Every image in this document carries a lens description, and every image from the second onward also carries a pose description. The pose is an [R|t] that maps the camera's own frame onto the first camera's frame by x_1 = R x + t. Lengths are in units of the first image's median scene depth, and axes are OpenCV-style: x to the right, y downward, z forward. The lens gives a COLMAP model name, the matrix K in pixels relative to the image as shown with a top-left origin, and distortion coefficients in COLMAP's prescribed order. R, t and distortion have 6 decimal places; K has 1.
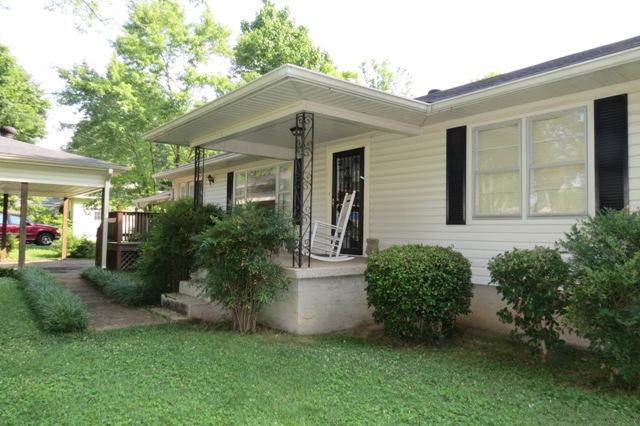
lens RADIAL K [[456.2, 0, 318.6], [0, 456.2, 213.7], [0, 0, 1]] dist [-0.031147, 0.006602]
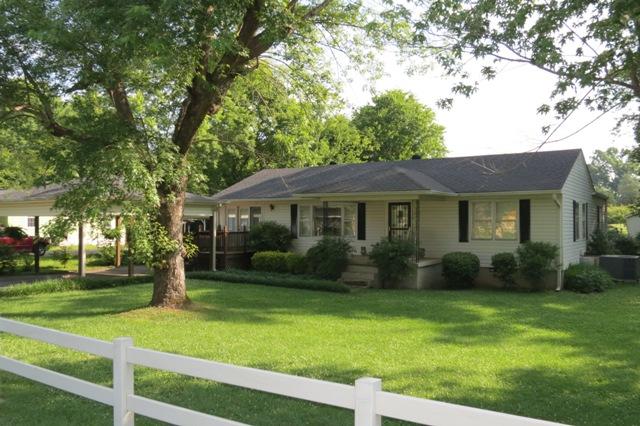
lens RADIAL K [[552.2, 0, 320.4], [0, 552.2, 215.8], [0, 0, 1]] dist [-0.061538, 0.013293]
pose [[0.948062, -0.008042, 0.317984, -1.463964], [0.000161, 0.999692, 0.024804, -0.206472], [-0.318085, -0.023465, 0.947772, -1.634907]]
